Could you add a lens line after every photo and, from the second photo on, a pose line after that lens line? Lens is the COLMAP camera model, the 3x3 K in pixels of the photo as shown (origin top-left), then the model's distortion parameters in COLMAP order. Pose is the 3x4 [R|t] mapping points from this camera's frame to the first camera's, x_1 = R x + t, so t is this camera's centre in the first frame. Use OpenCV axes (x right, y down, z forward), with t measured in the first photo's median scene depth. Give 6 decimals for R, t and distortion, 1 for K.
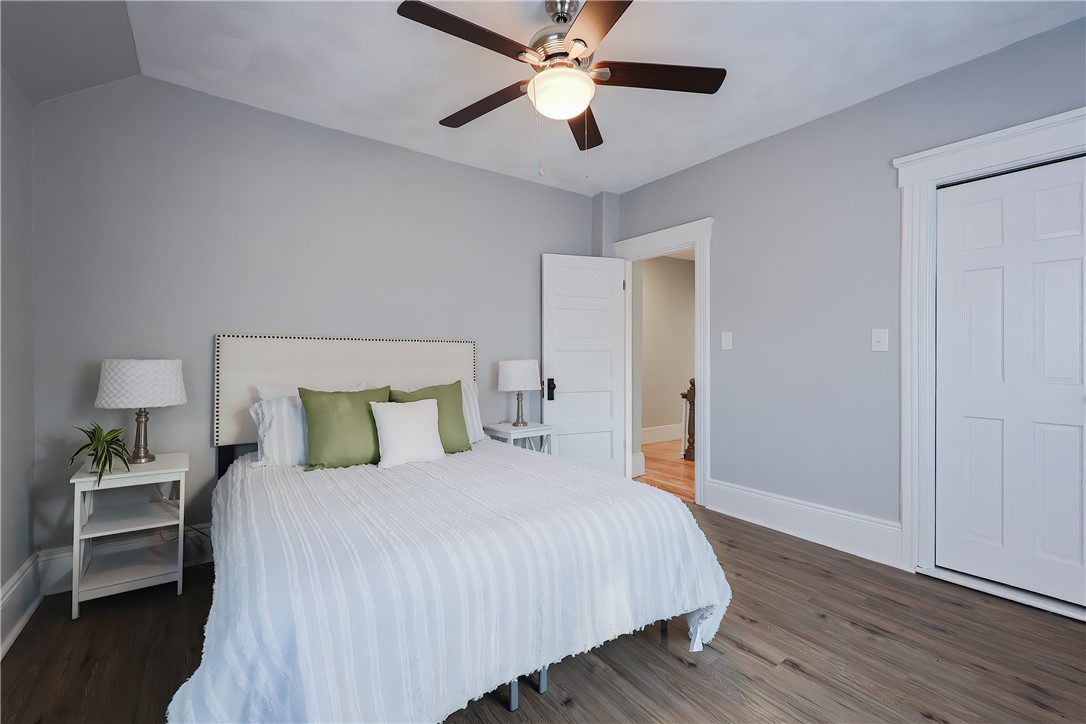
lens RADIAL K [[481.5, 0, 543.0], [0, 481.5, 362.0], [0, 0, 1]] dist [0.000744, 0.000217]
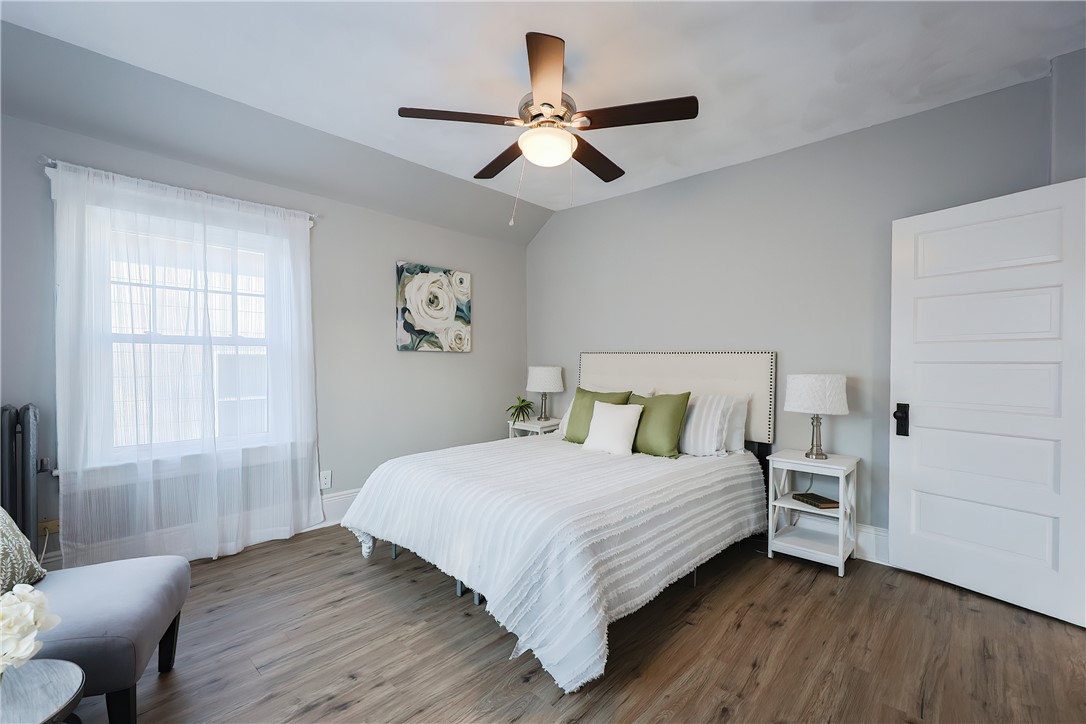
lens RADIAL K [[473.7, 0, 538.5], [0, 473.7, 372.8], [0, 0, 1]] dist [-0.000089, -0.000173]
pose [[0.194084, 0.028703, -0.980565, 0.946791], [-0.023766, 0.999416, 0.024551, -0.023060], [0.980697, 0.018539, 0.194653, 0.615545]]
